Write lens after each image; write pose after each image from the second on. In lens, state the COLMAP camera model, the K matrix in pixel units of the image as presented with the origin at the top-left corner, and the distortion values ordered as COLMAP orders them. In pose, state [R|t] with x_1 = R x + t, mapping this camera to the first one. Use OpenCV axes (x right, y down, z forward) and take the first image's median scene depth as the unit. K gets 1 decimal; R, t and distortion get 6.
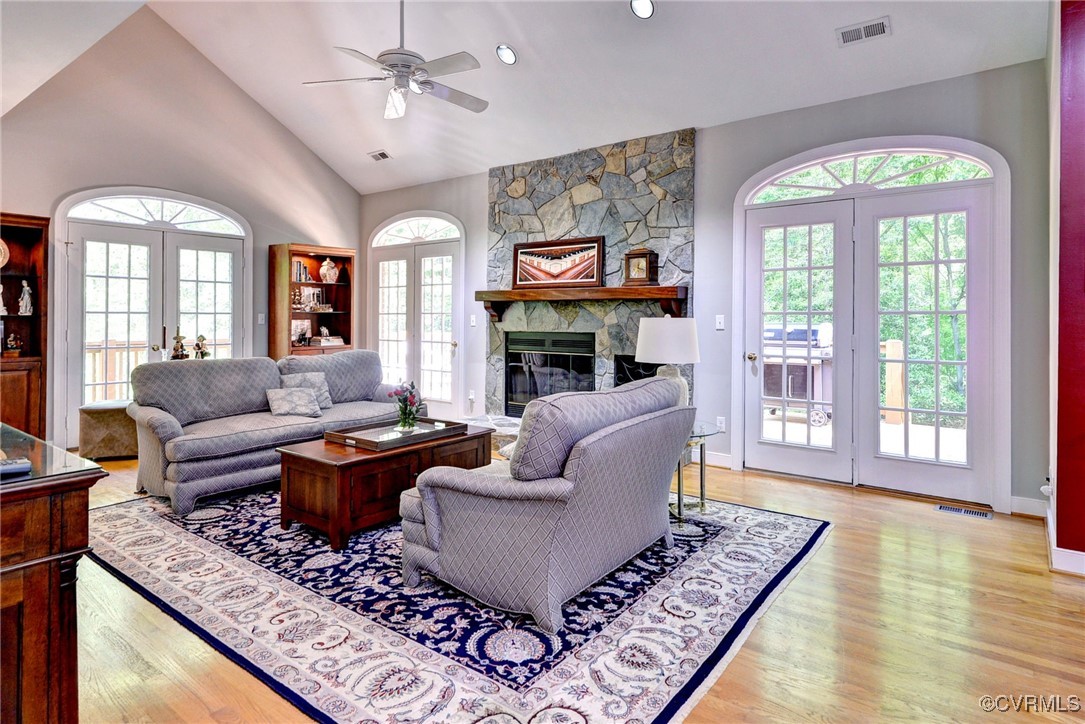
lens RADIAL K [[619.2, 0, 537.2], [0, 619.2, 322.4], [0, 0, 1]] dist [0.012719, -0.008501]
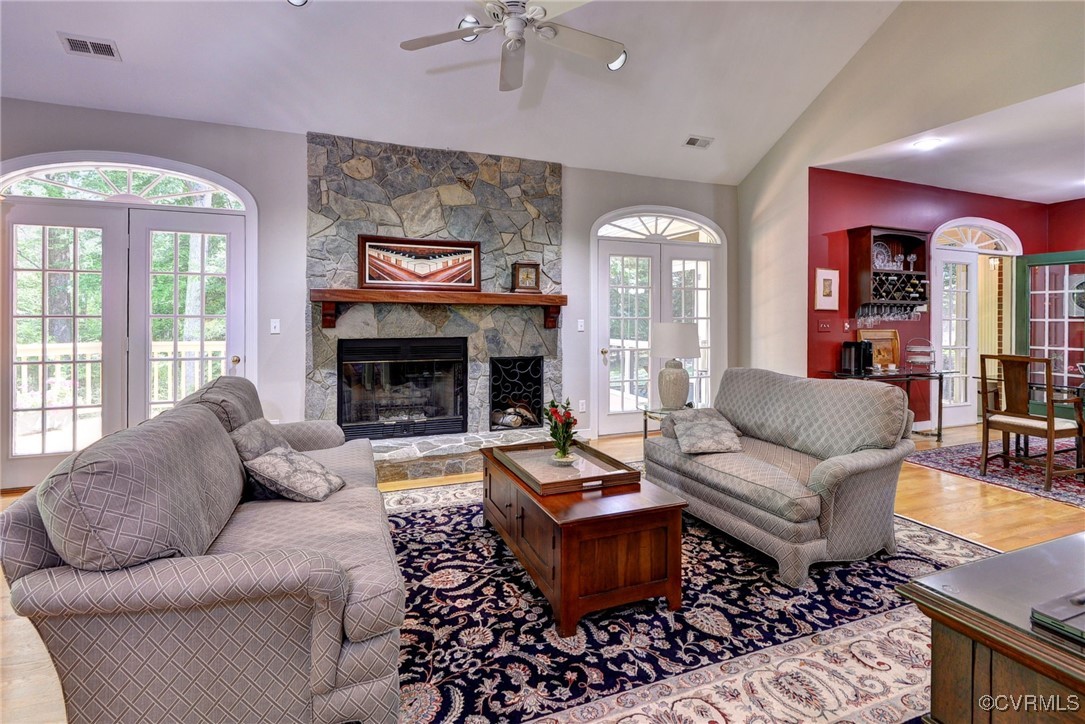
lens RADIAL K [[529.6, 0, 552.8], [0, 529.6, 321.9], [0, 0, 1]] dist [0.006733, -0.002891]
pose [[0.487904, -0.005415, 0.872881, -0.605498], [0.005654, 0.999979, 0.003043, -0.009989], [-0.872879, 0.003451, 0.487924, 0.477165]]
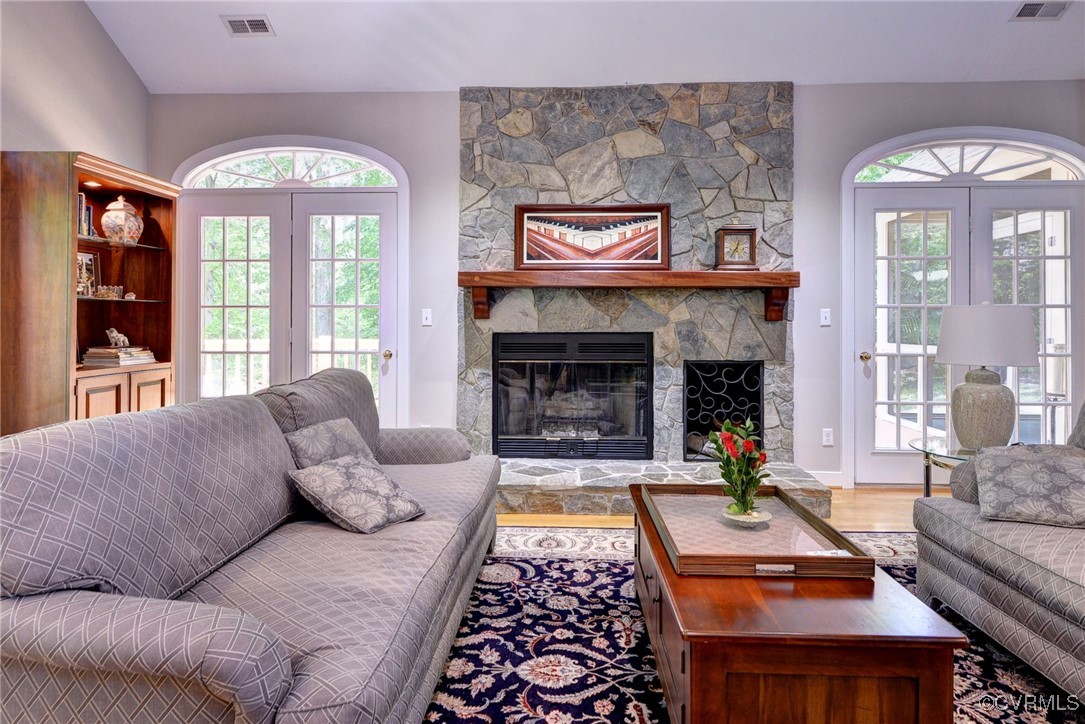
lens RADIAL K [[619.2, 0, 540.9], [0, 619.2, 326.7], [0, 0, 1]] dist [0.012719, -0.008501]
pose [[0.811293, -0.003384, 0.584630, -0.467935], [0.005436, 0.999984, -0.001756, 0.010871], [-0.584614, 0.004603, 0.811298, 0.487891]]
